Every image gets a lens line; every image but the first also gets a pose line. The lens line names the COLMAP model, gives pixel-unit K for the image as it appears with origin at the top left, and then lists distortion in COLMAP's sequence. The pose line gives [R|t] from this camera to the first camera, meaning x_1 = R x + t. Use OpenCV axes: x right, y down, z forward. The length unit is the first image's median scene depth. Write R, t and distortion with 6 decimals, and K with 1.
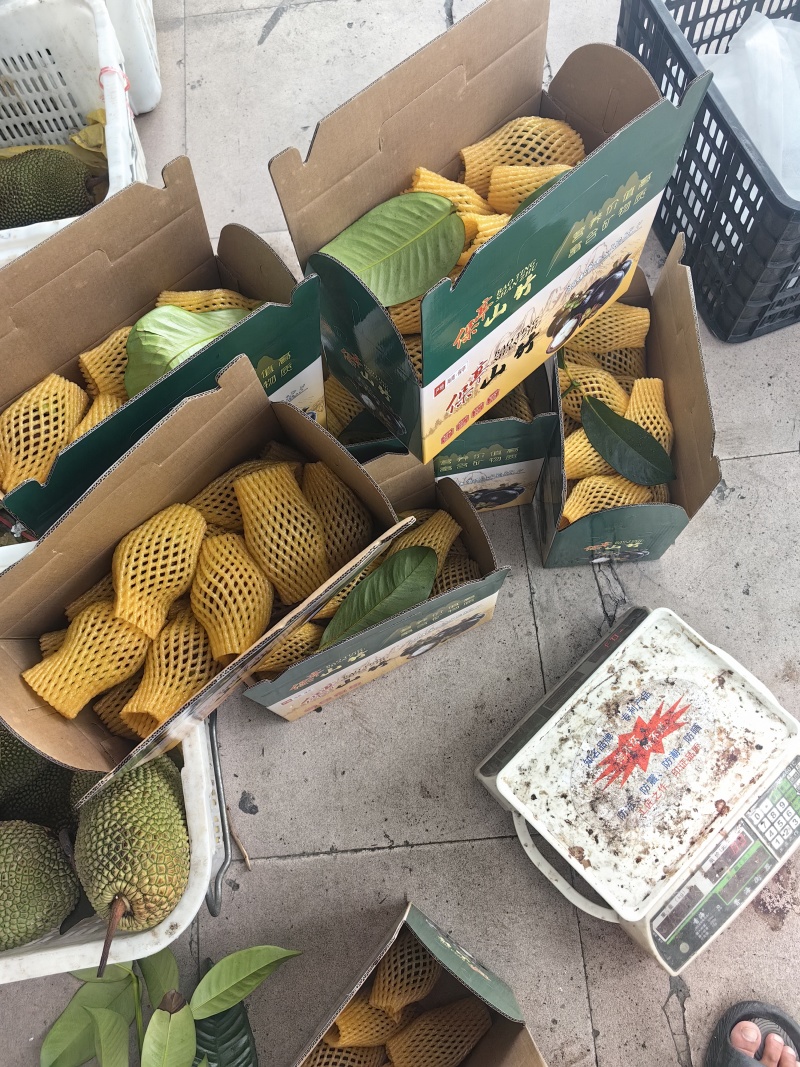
lens RADIAL K [[865.7, 0, 400.0], [0, 865.7, 533.5], [0, 0, 1]] dist [0.083090, -0.141251]
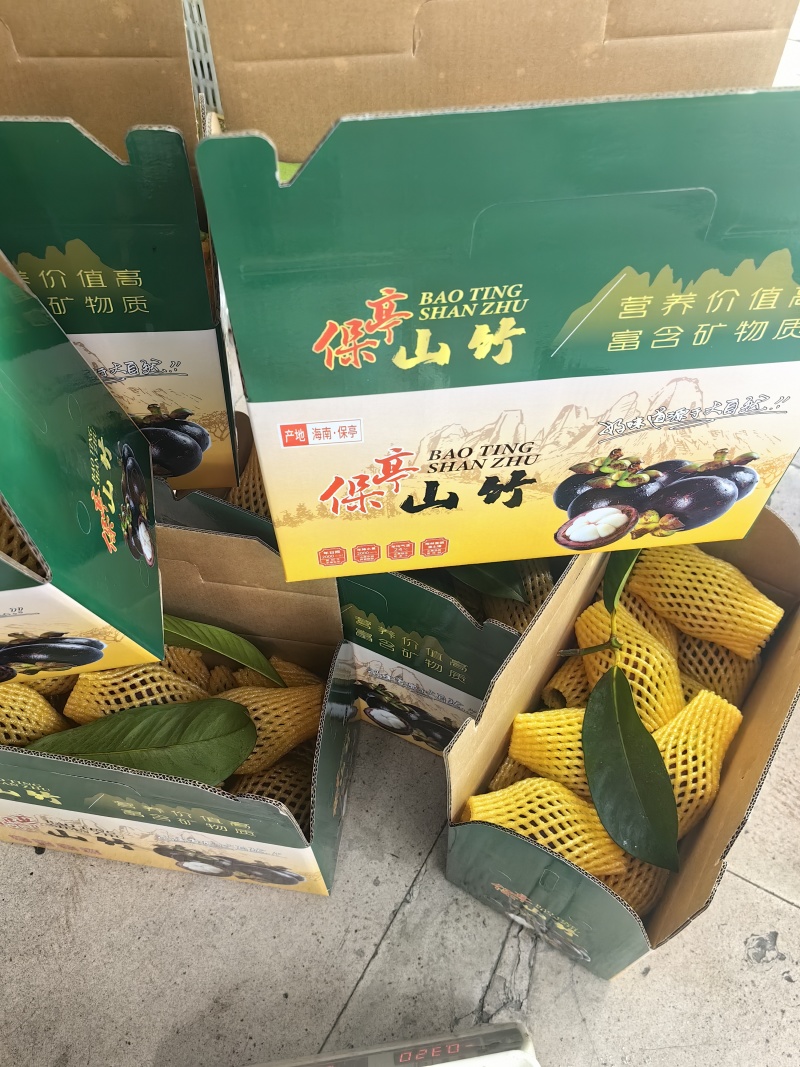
lens RADIAL K [[884.8, 0, 400.2], [0, 884.8, 546.1], [0, 0, 1]] dist [0.046352, -0.102422]
pose [[0.813242, 0.514984, -0.270976, 0.253592], [-0.564511, 0.811220, -0.152480, -0.051831], [0.141297, 0.276972, 0.950432, 0.416738]]
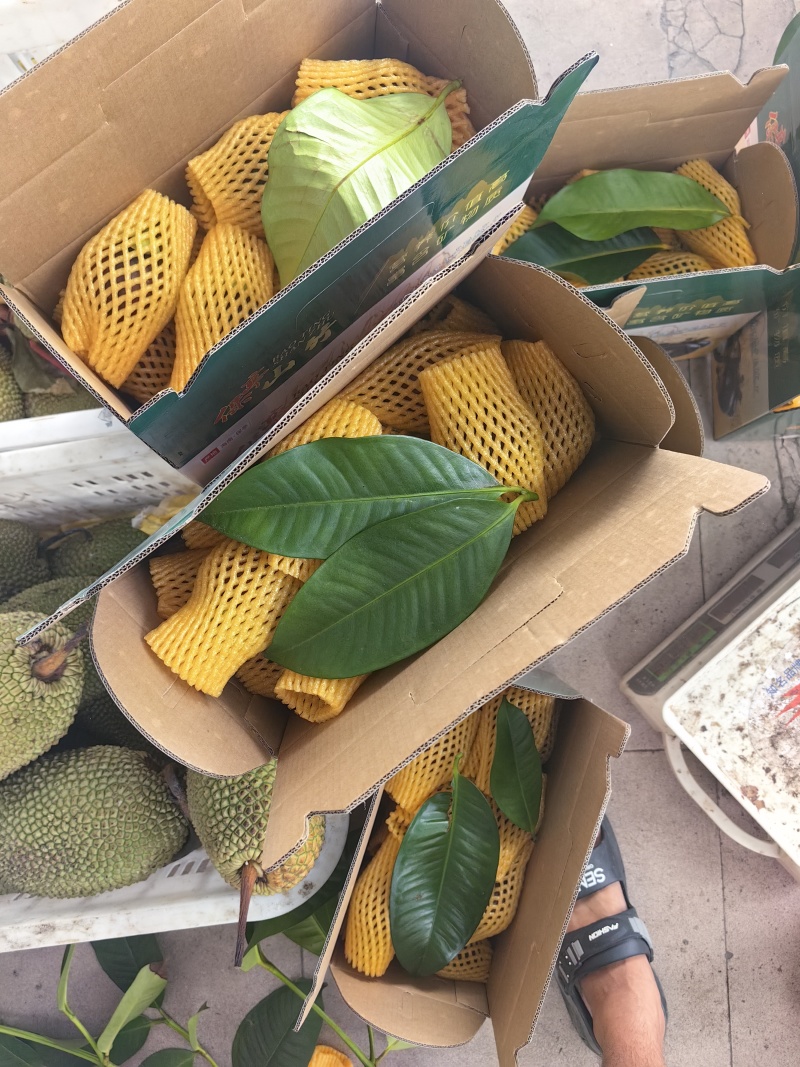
lens RADIAL K [[884.8, 0, 400.2], [0, 884.8, 546.1], [0, 0, 1]] dist [0.046352, -0.102422]
pose [[0.999143, 0.039688, 0.011711, -0.176640], [-0.041366, 0.965293, 0.257872, -0.089605], [-0.001070, -0.258135, 0.966108, 0.229854]]
